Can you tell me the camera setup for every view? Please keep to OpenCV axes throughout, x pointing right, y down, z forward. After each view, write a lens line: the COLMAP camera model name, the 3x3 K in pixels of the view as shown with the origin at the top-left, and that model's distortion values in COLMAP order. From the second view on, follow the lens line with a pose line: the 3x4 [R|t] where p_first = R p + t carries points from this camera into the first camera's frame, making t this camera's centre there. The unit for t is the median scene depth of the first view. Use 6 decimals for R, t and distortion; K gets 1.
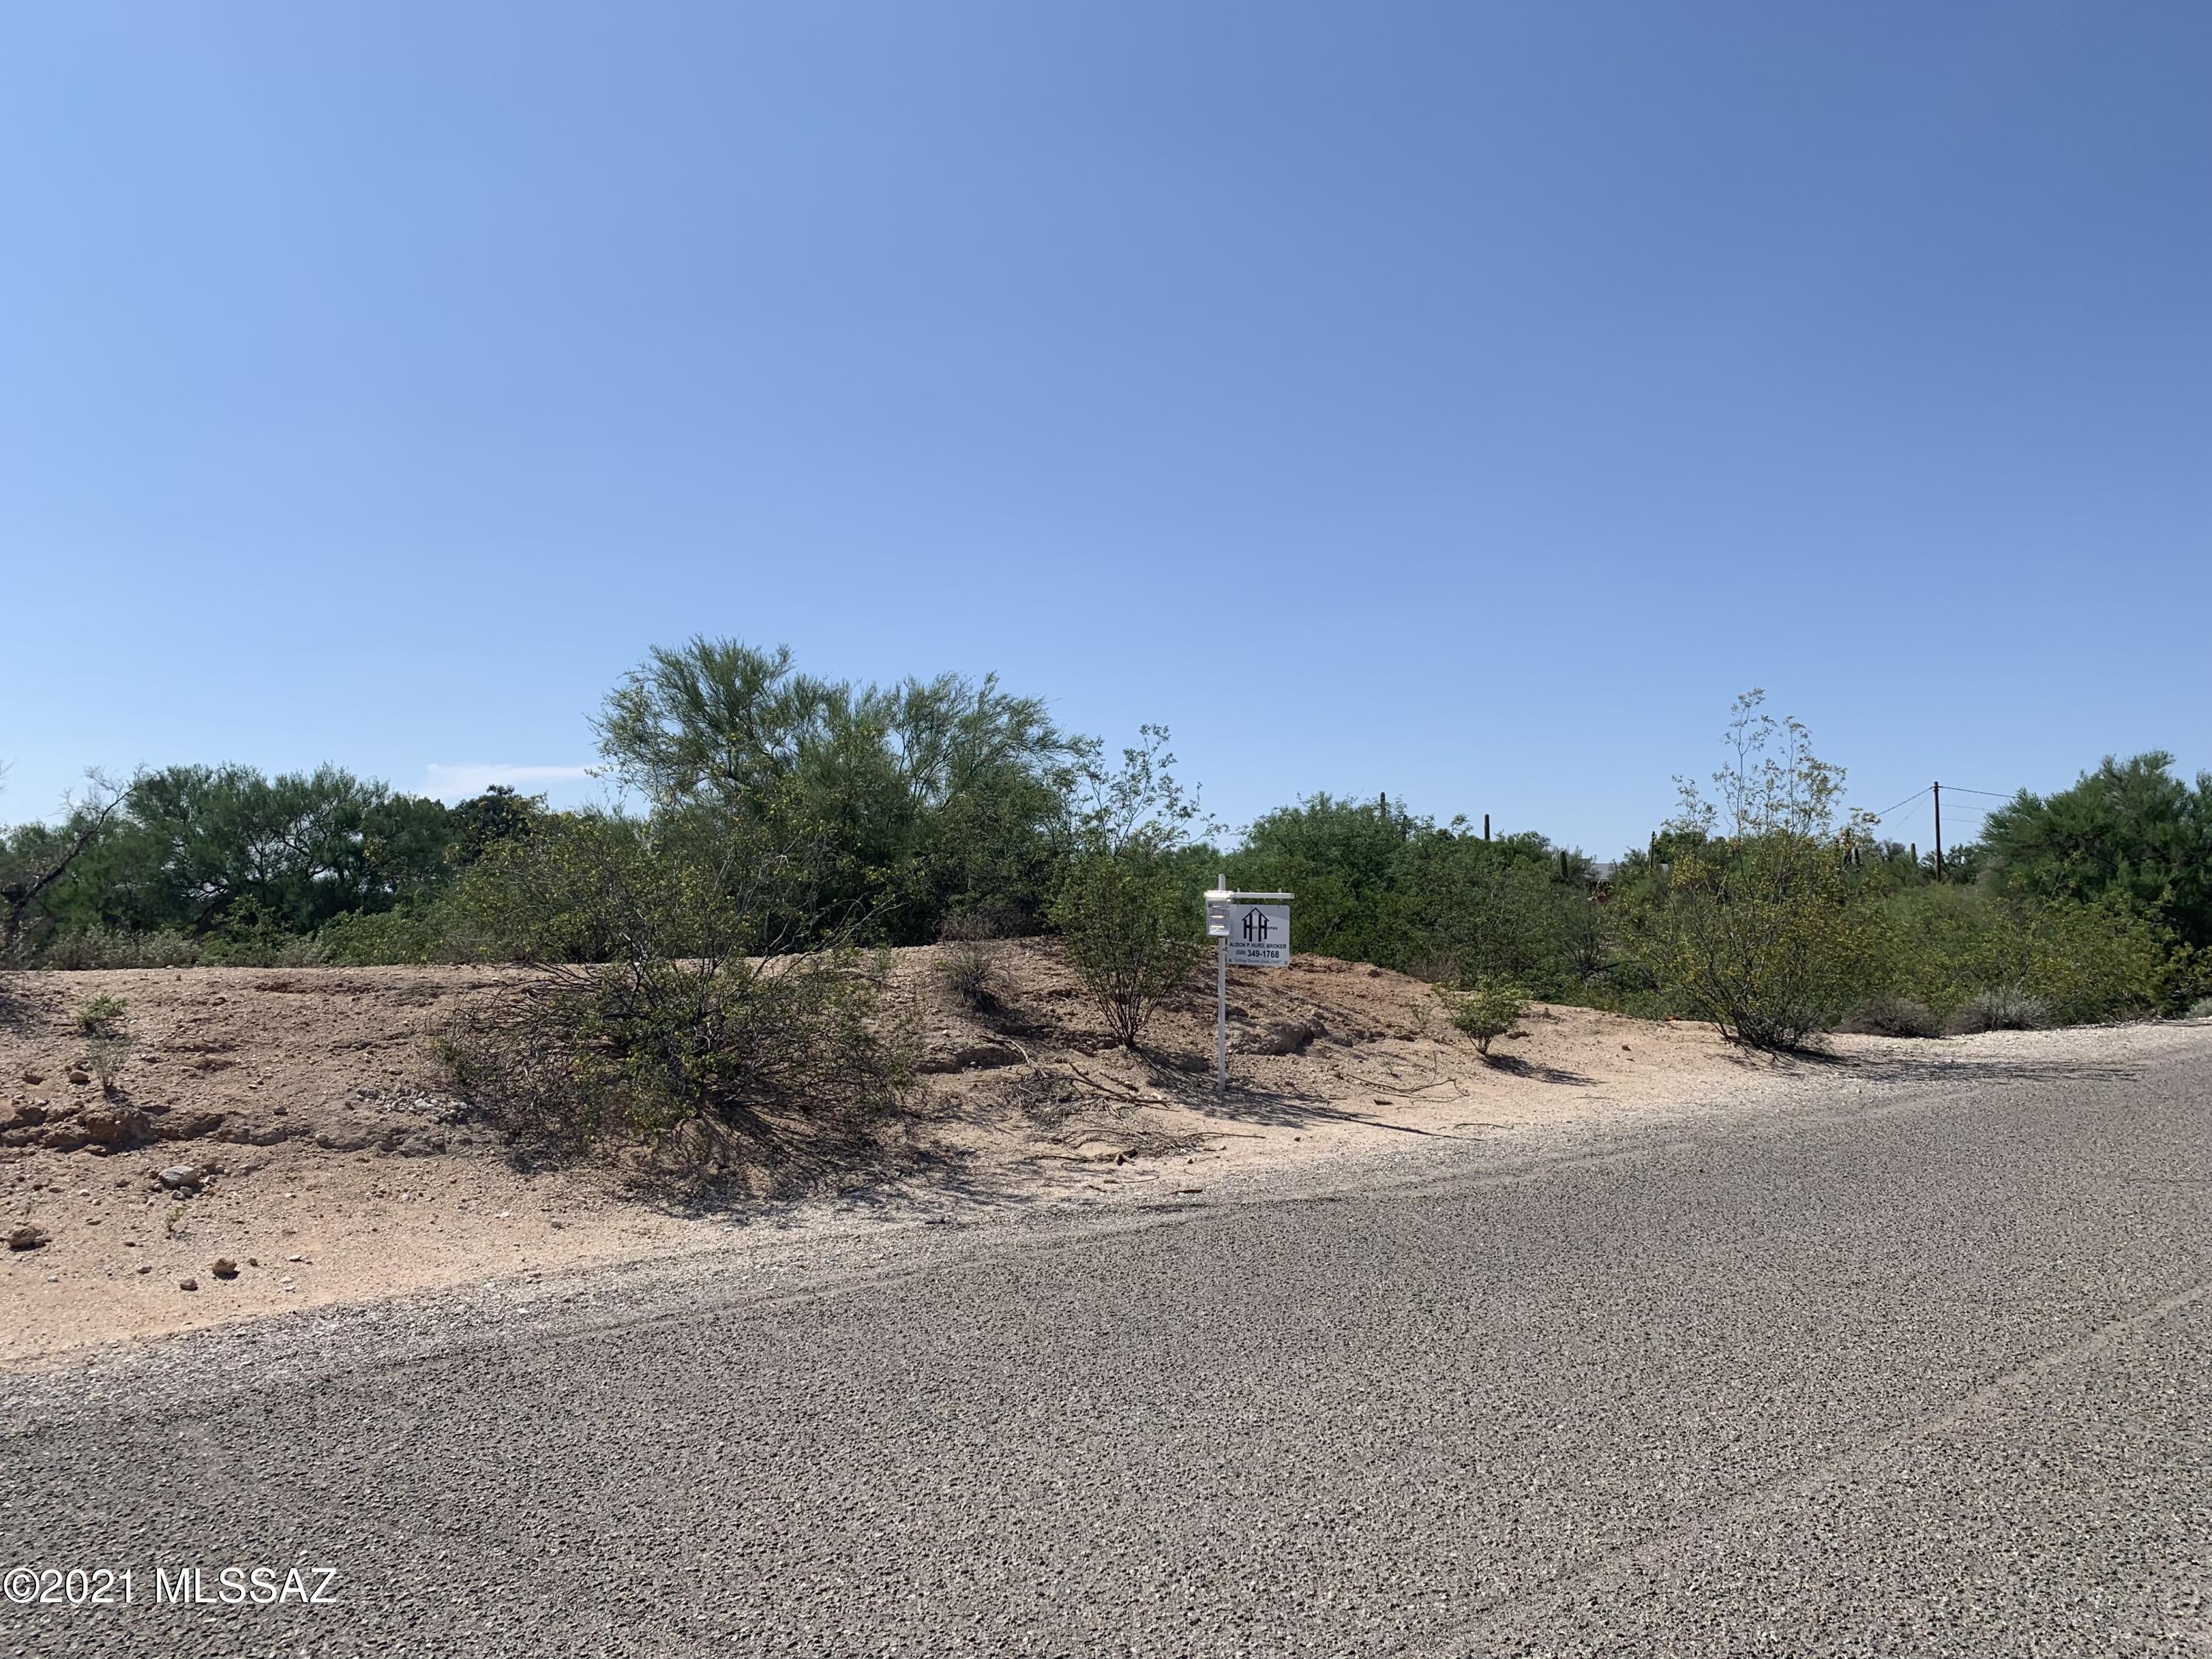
lens RADIAL K [[1662.0, 0, 1101.7], [0, 1662.0, 740.2], [0, 0, 1]] dist [0.038444, -0.034987]
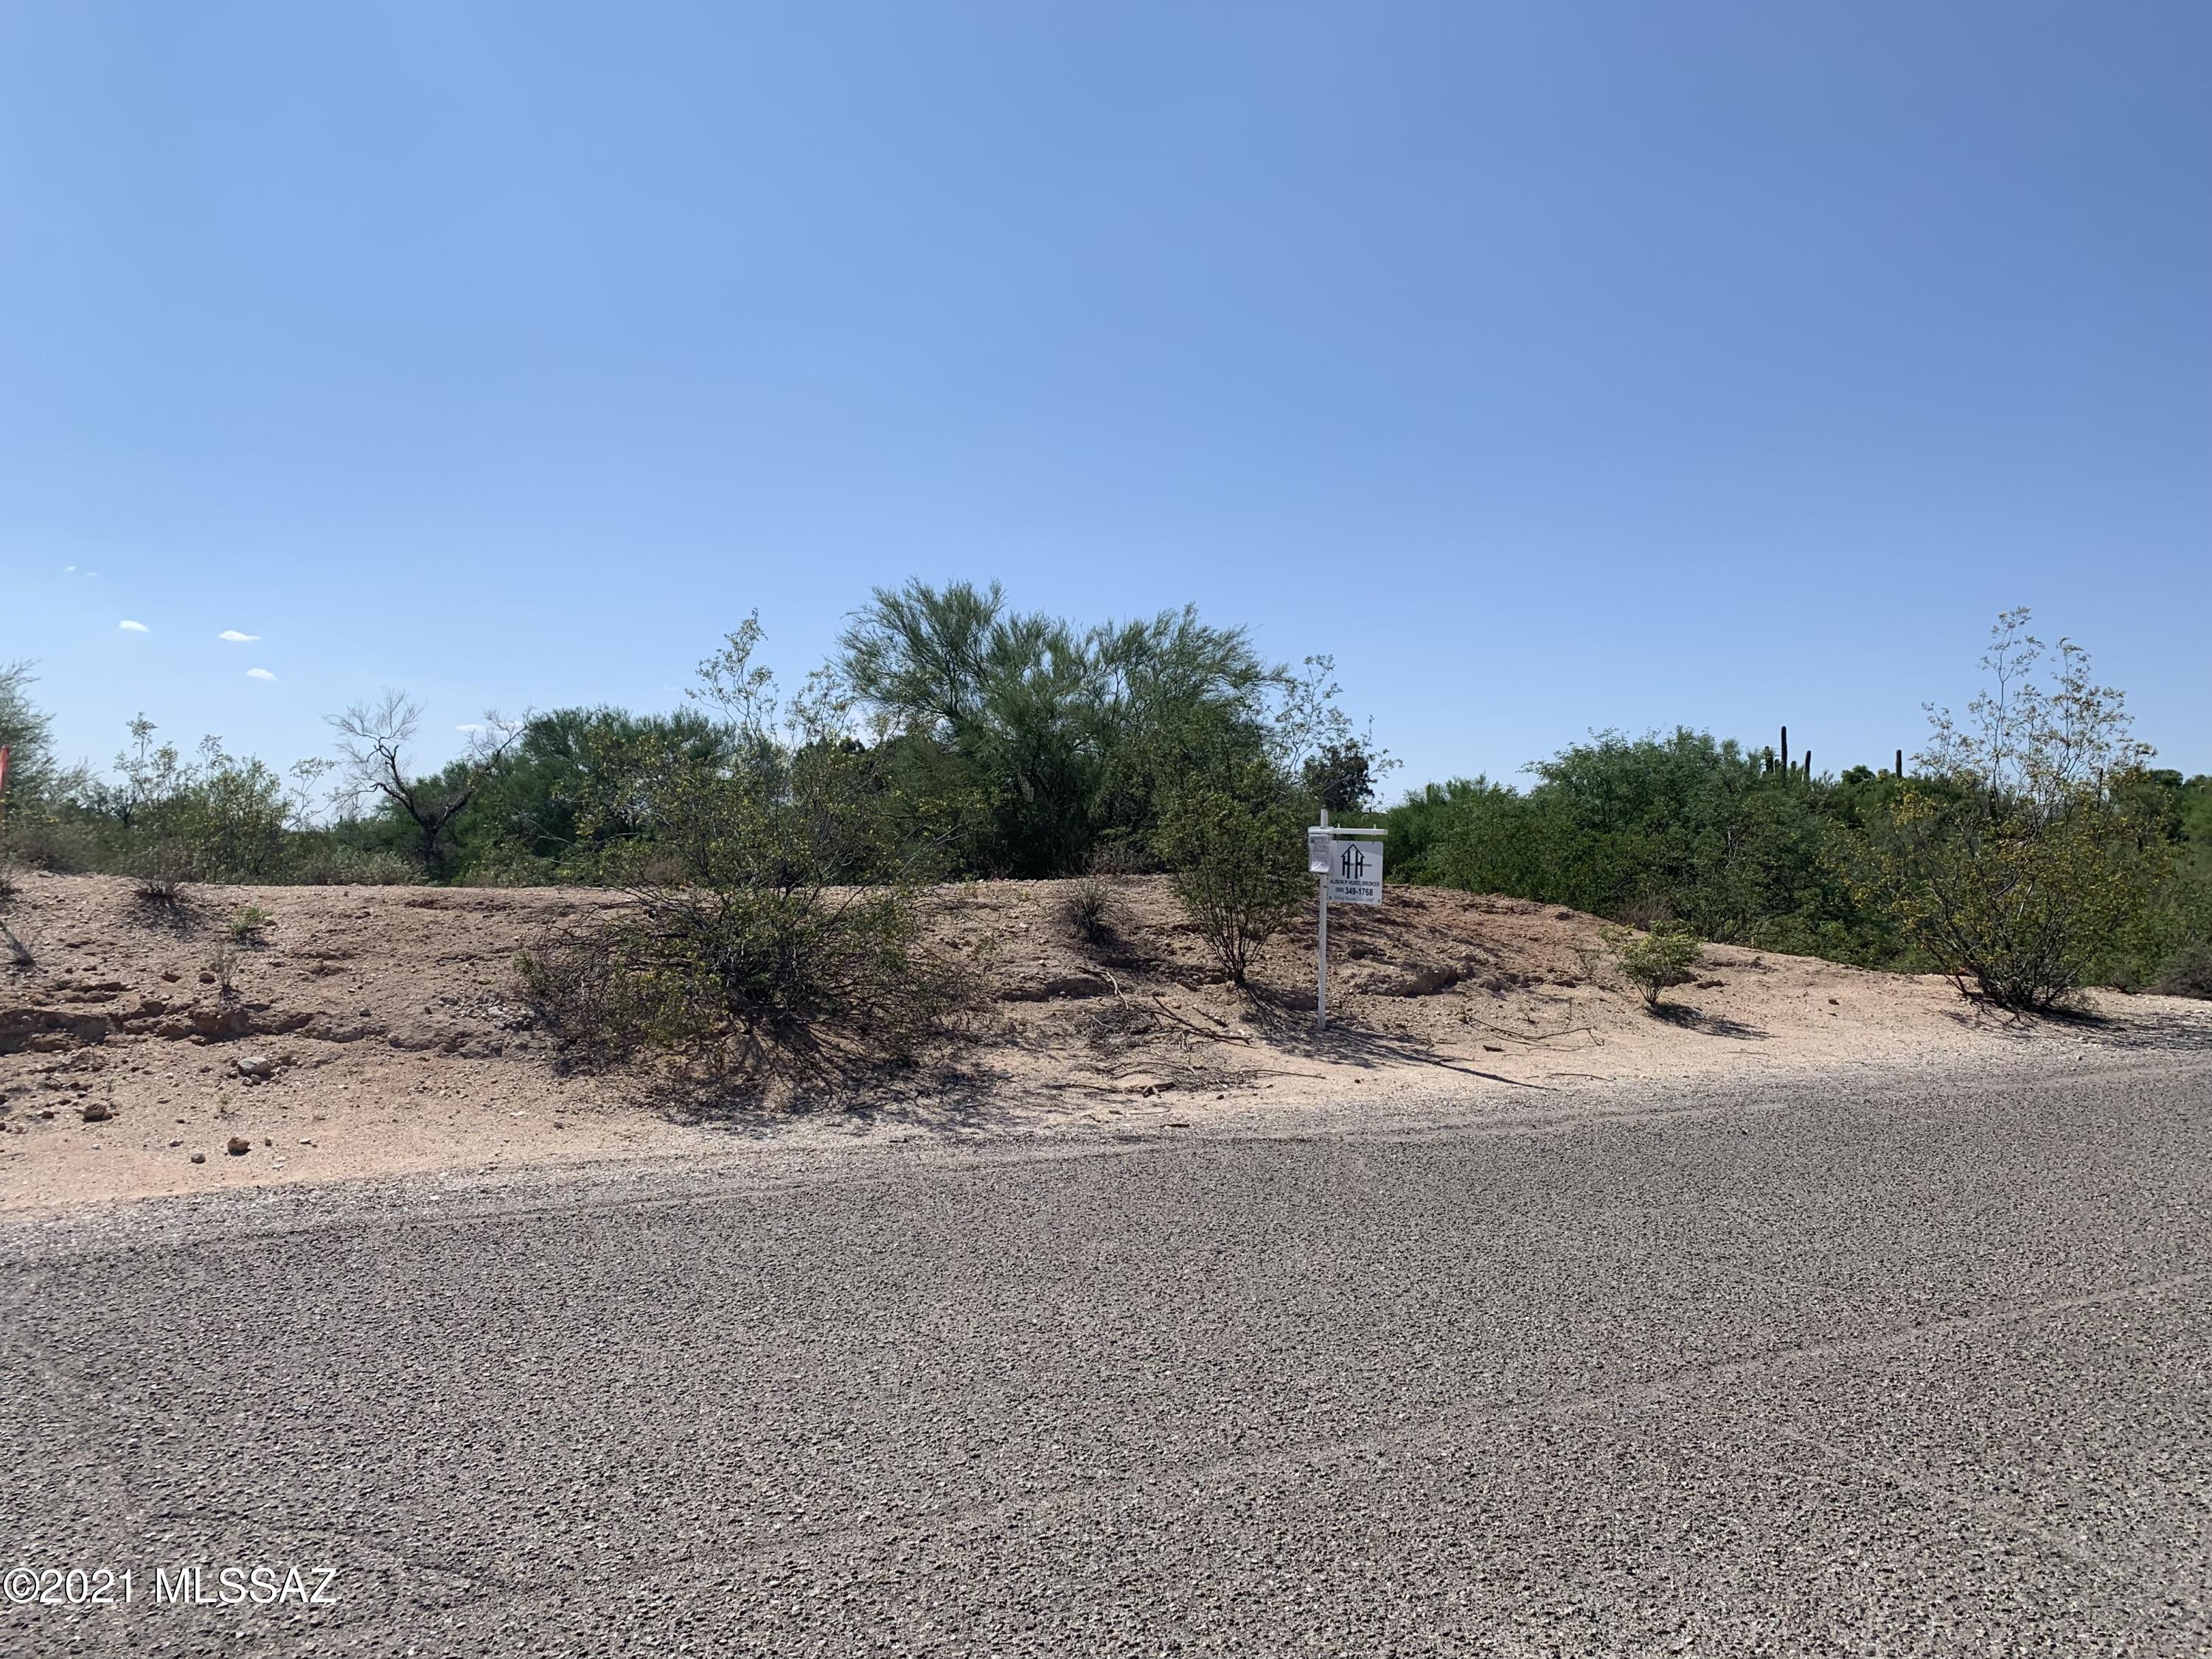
lens RADIAL K [[1662.0, 0, 1091.3], [0, 1662.0, 818.6], [0, 0, 1]] dist [0.038444, -0.034987]
pose [[0.970753, 0.006821, -0.239983, 0.176659], [0.013499, 0.996464, 0.082925, 0.004157], [0.239700, -0.083739, 0.967229, 0.032338]]
